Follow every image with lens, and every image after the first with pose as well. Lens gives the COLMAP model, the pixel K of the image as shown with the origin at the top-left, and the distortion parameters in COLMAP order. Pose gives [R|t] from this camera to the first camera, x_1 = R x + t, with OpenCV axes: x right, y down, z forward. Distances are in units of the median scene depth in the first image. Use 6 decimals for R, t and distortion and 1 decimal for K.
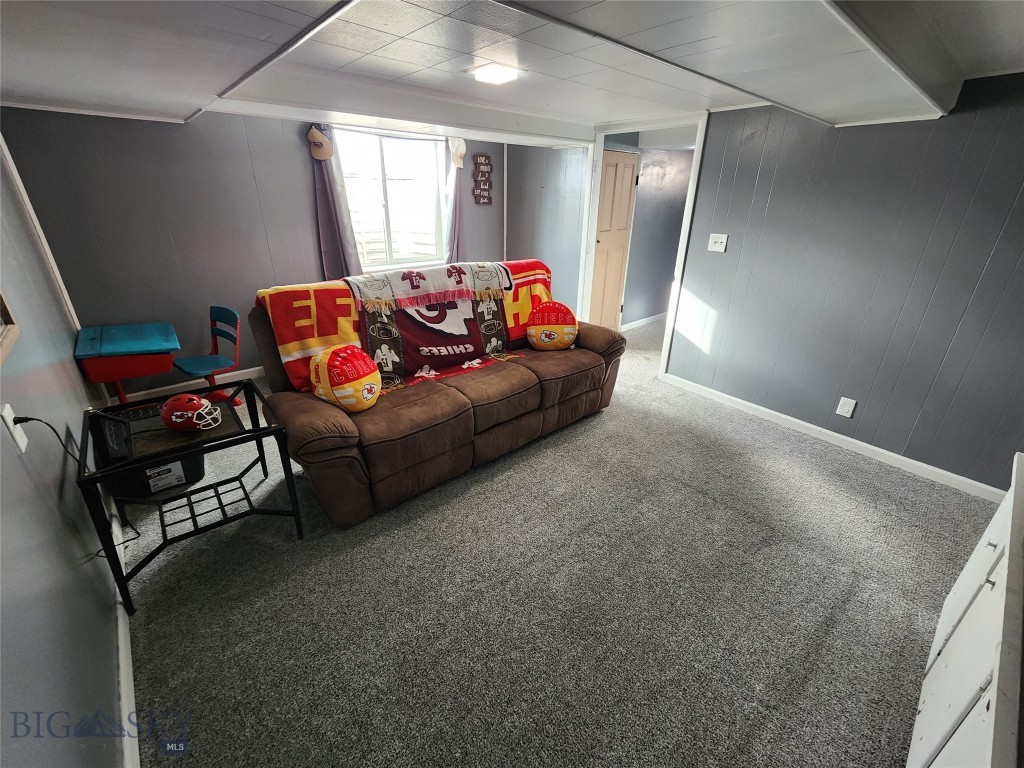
lens RADIAL K [[422.1, 0, 510.9], [0, 422.1, 381.0], [0, 0, 1]] dist [0.000113, 0.000117]
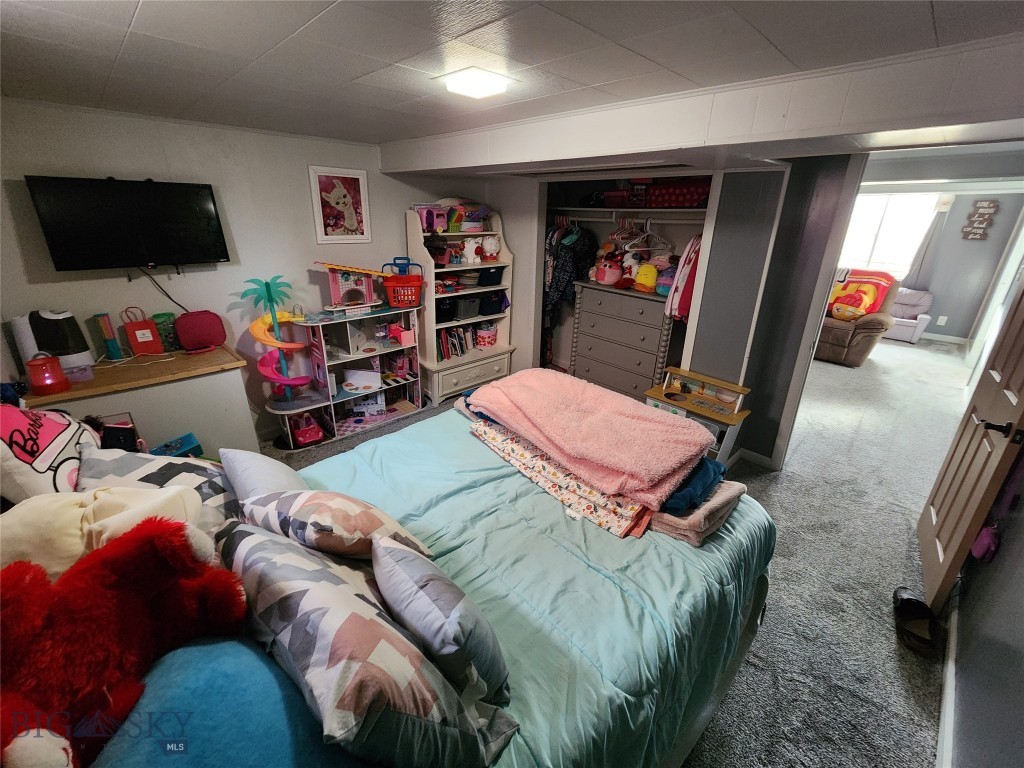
lens RADIAL K [[422.1, 0, 512.2], [0, 422.1, 378.9], [0, 0, 1]] dist [0.000113, 0.000117]
pose [[0.053232, 0.343466, -0.937655, 1.157472], [-0.418704, 0.860135, 0.291299, 0.126006], [0.906561, 0.377094, 0.189597, -0.276449]]
